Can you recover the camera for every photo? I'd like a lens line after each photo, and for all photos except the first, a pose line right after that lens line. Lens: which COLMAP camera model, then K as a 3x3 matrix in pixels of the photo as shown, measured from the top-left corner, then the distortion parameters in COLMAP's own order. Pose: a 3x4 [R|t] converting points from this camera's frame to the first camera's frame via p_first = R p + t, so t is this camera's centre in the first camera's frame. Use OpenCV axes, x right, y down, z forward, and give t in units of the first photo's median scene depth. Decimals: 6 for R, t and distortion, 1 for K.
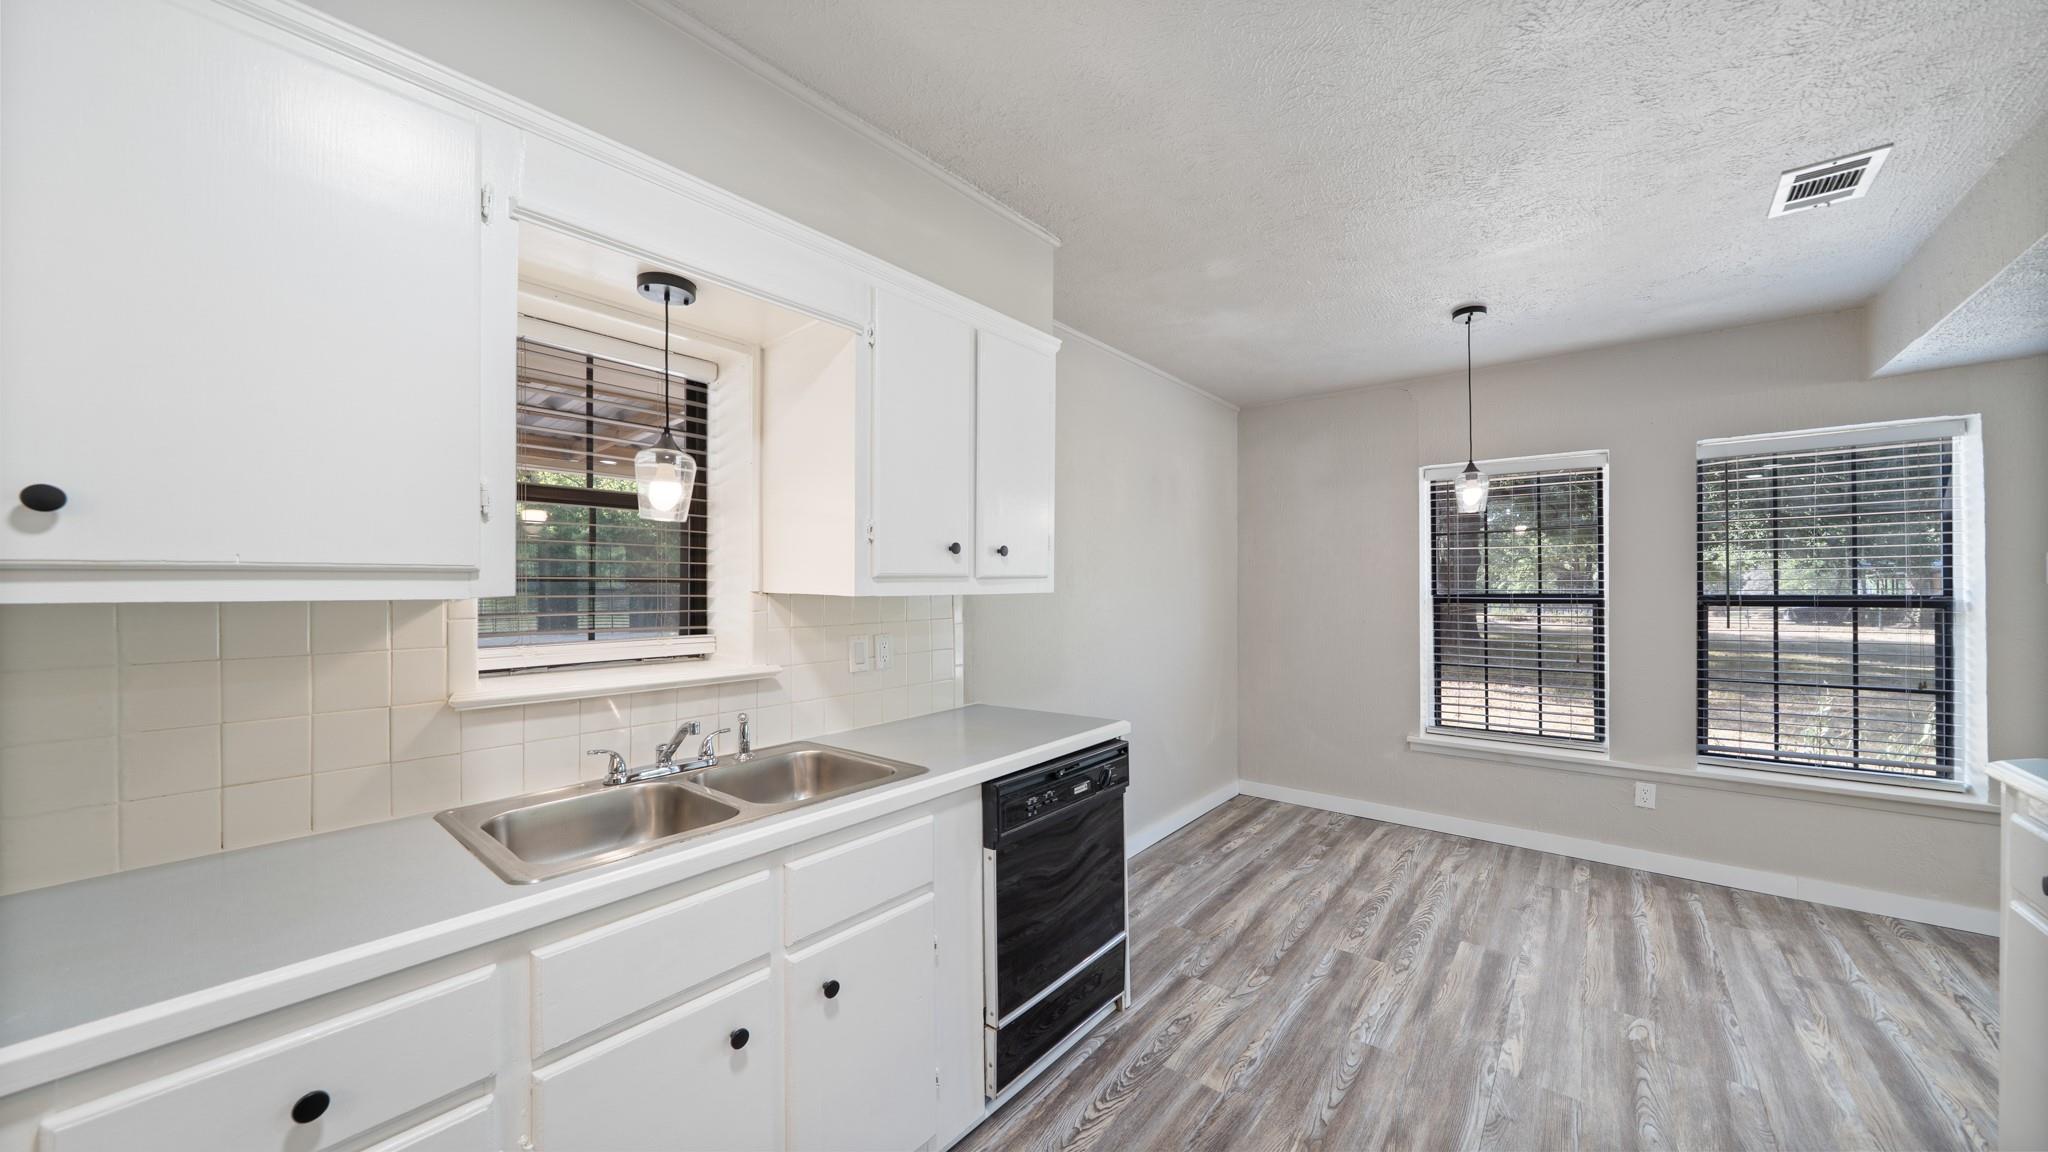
lens RADIAL K [[725.8, 0, 1023.4], [0, 725.8, 572.8], [0, 0, 1]] dist [-0.005978, 0.000064]
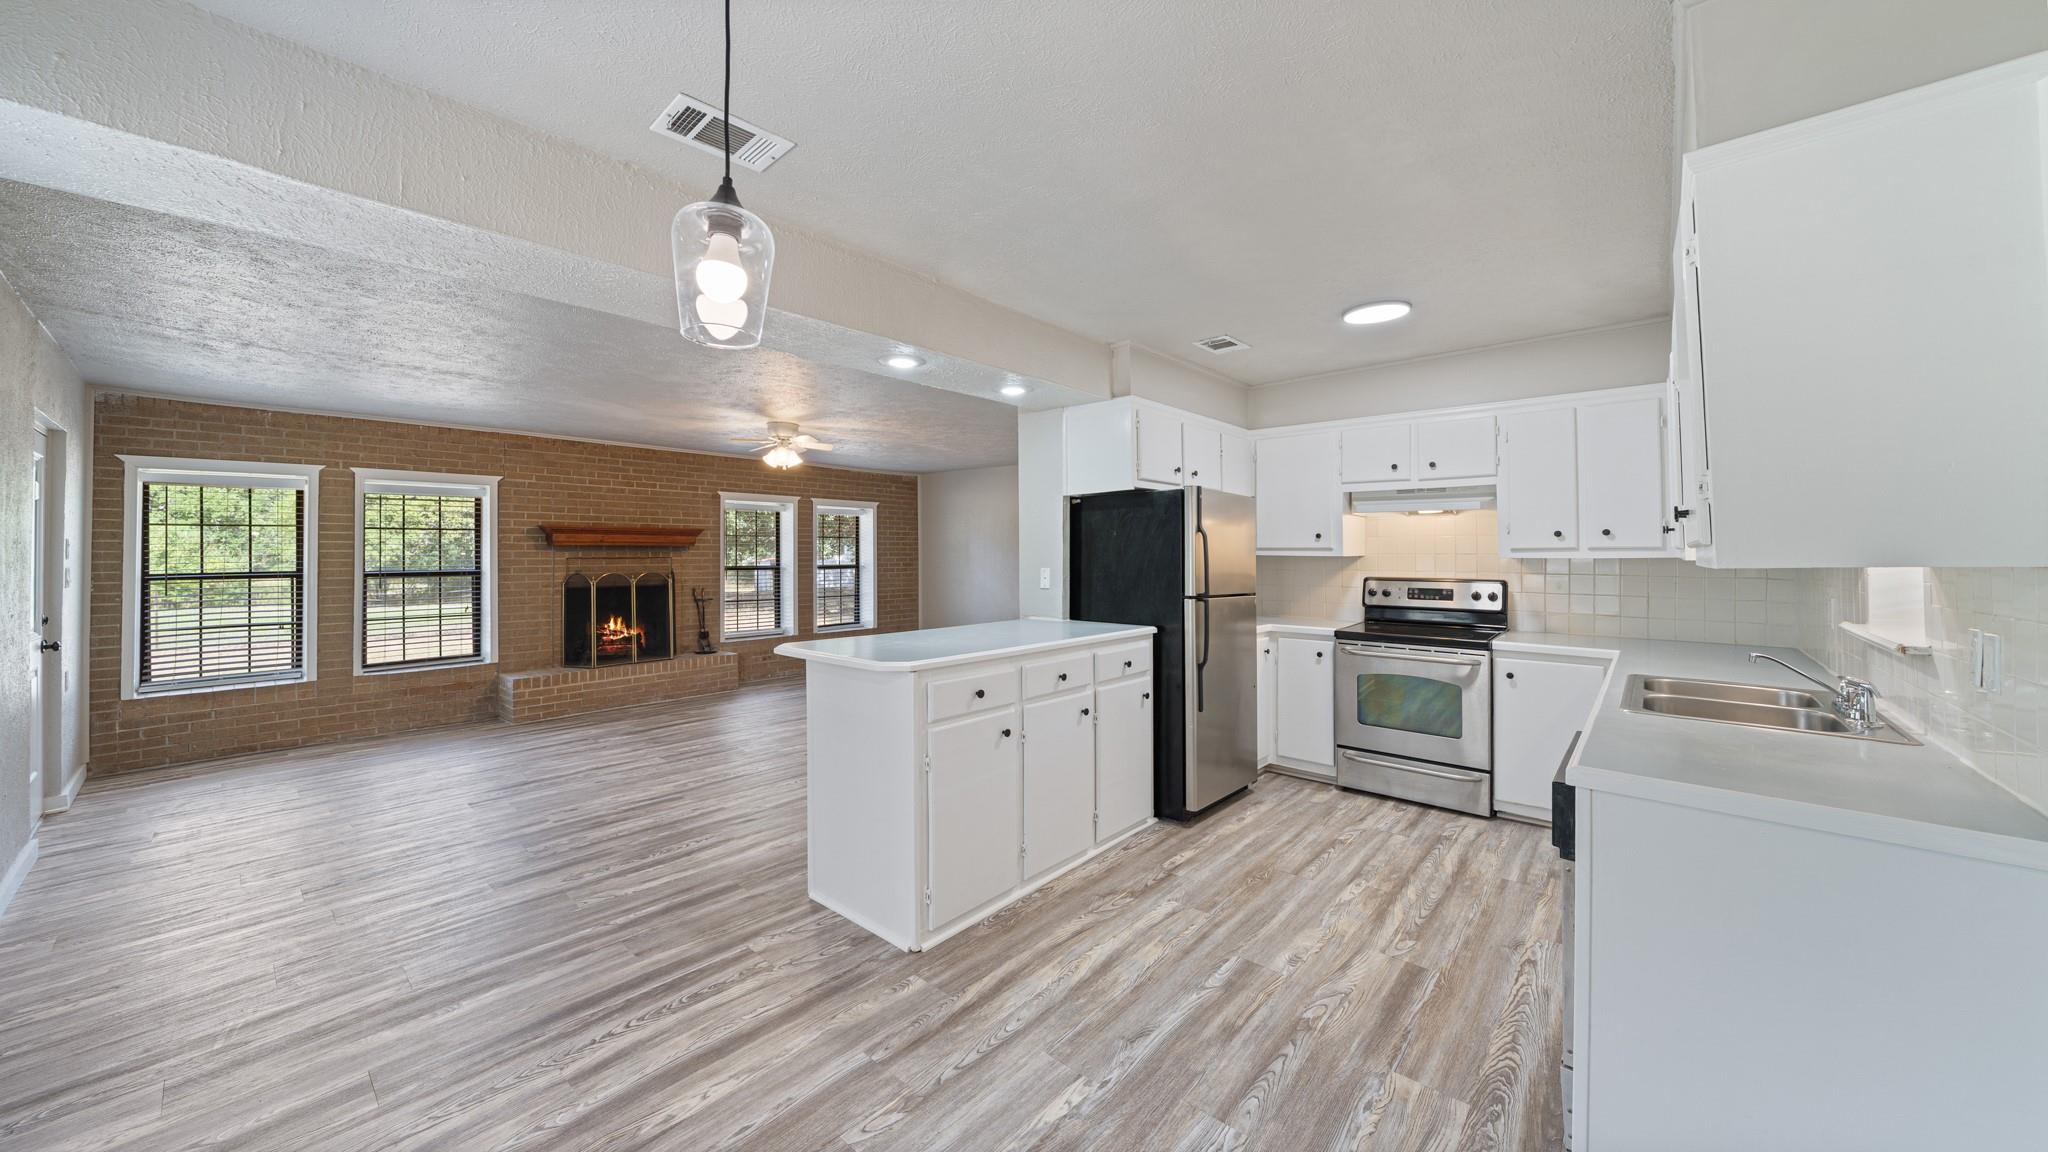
lens RADIAL K [[725.8, 0, 1028.2], [0, 725.8, 557.5], [0, 0, 1]] dist [-0.005978, 0.000064]
pose [[-0.999276, 0.009435, 0.036868, 0.725818], [0.008932, 0.999865, -0.013767, 0.023773], [-0.036993, -0.013428, -0.999225, 2.000944]]
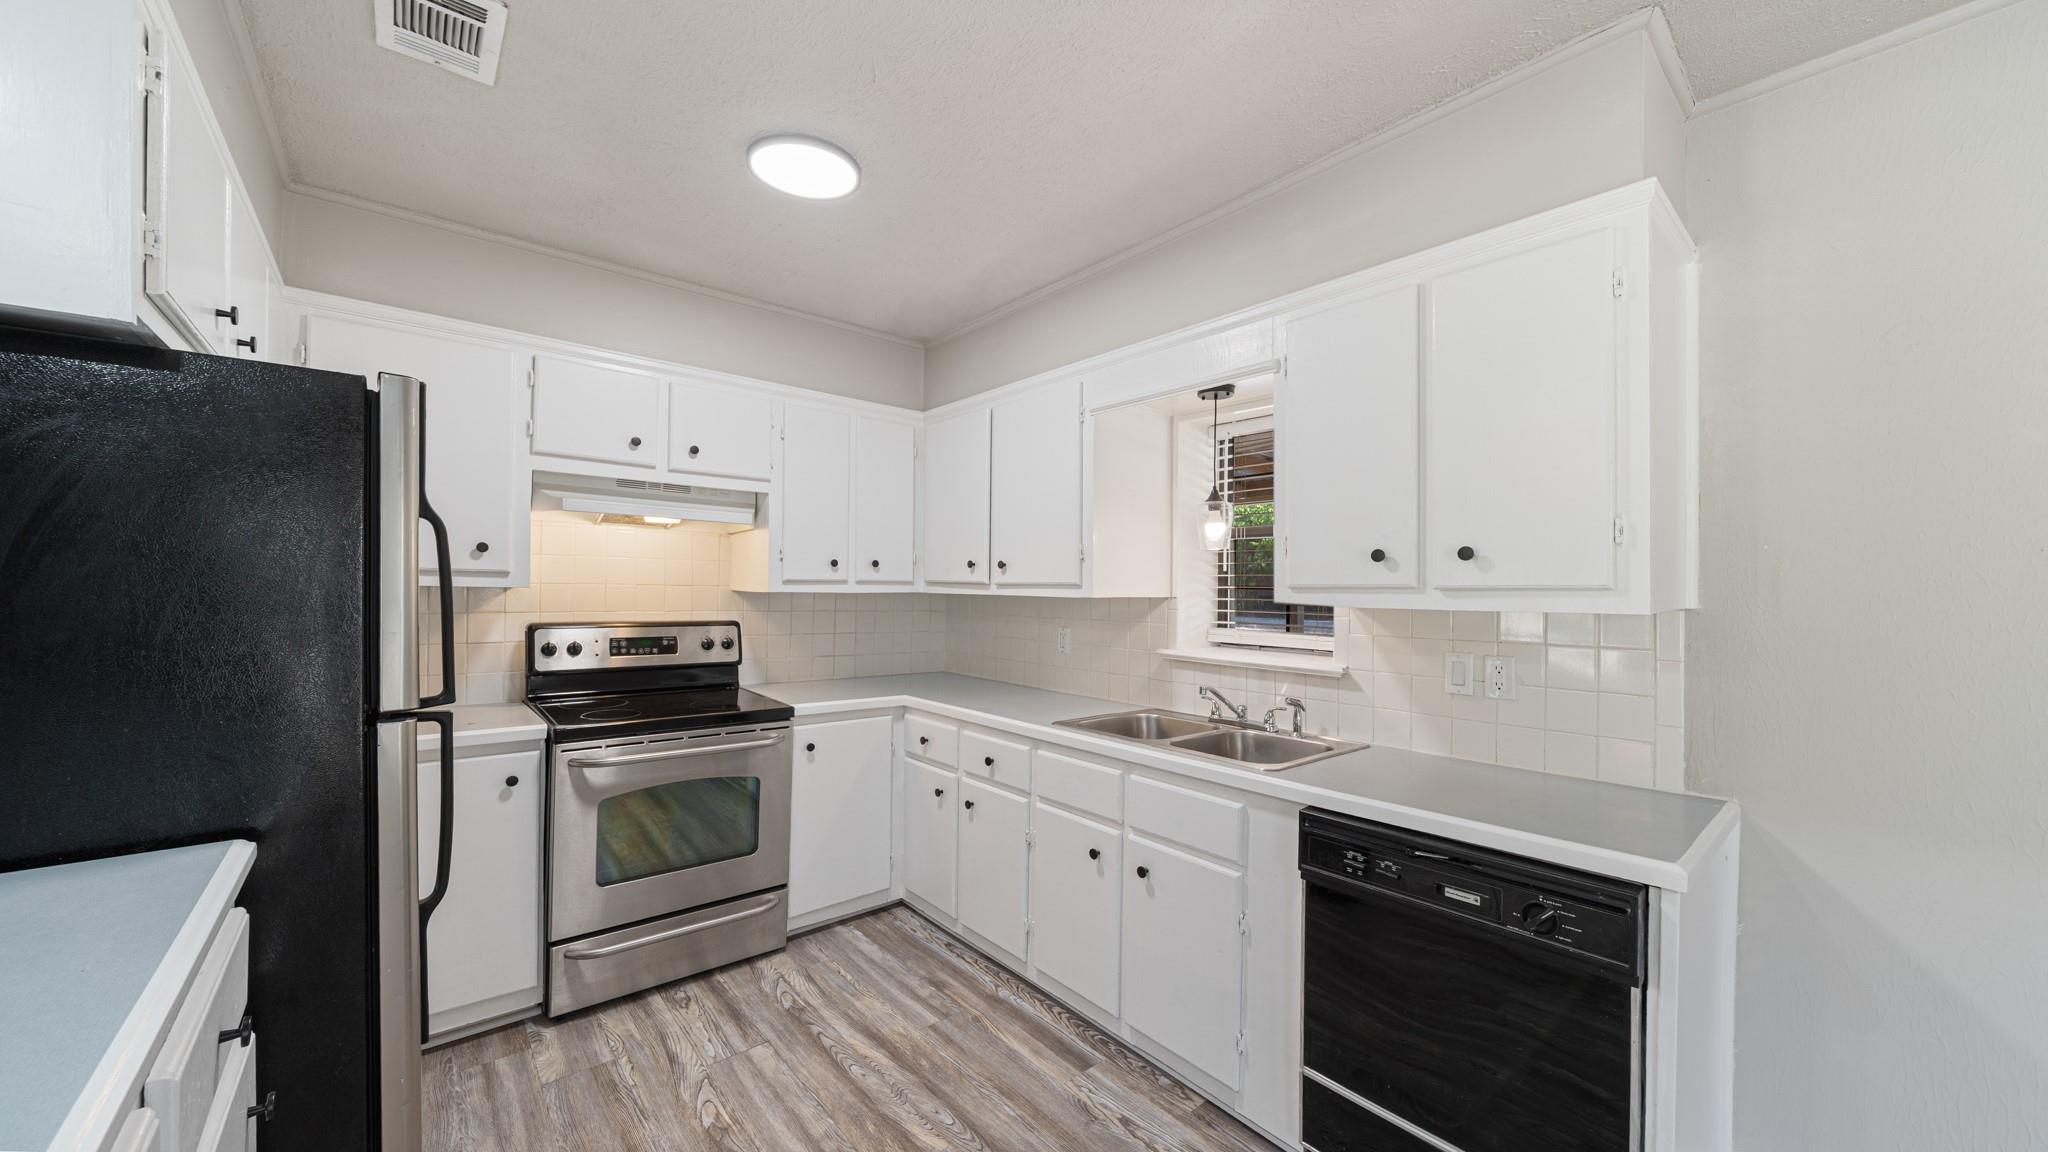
lens RADIAL K [[725.8, 0, 1030.1], [0, 725.8, 590.1], [0, 0, 1]] dist [-0.005978, 0.000064]
pose [[-0.183962, 0.006296, -0.982913, 0.872442], [0.006560, 0.999965, 0.005177, 0.001253], [0.982911, -0.005496, -0.183997, 0.766044]]
